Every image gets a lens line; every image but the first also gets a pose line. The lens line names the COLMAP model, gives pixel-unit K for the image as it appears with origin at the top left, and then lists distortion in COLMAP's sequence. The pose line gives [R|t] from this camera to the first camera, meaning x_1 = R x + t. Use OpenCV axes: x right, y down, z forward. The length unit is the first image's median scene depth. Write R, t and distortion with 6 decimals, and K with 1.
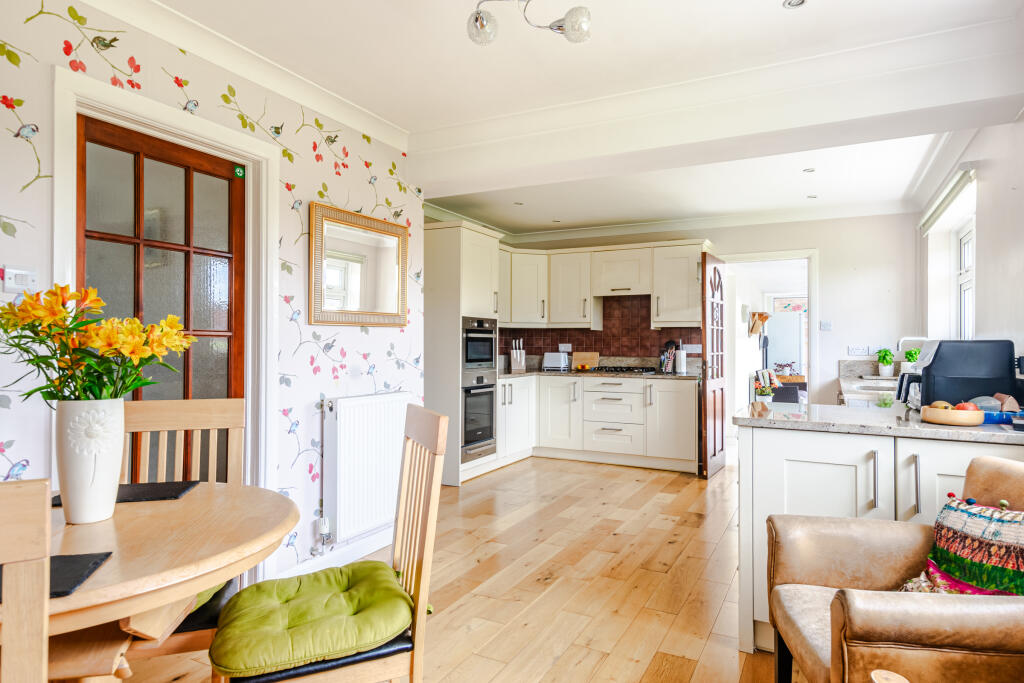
lens RADIAL K [[609.7, 0, 512.1], [0, 609.7, 339.0], [0, 0, 1]] dist [0.033265, 0.001016]
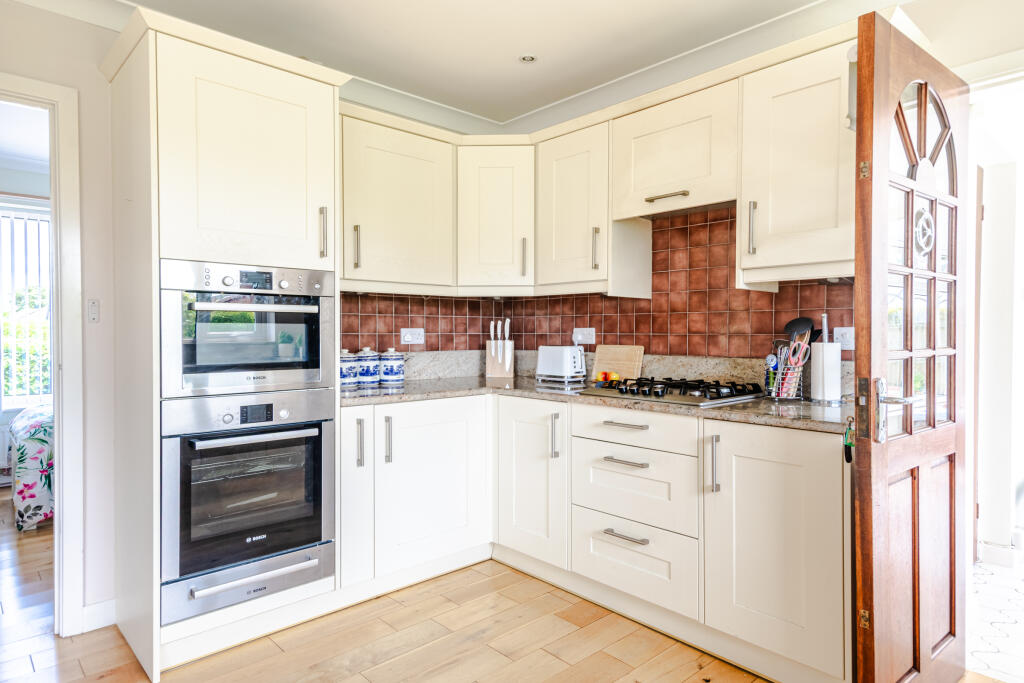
lens RADIAL K [[609.7, 0, 511.5], [0, 609.7, 340.9], [0, 0, 1]] dist [0.033265, 0.001016]
pose [[0.940206, 0.000995, -0.340604, 0.215224], [0.007007, 0.999728, 0.022263, 0.007312], [0.340533, -0.023318, 0.939943, 0.554408]]
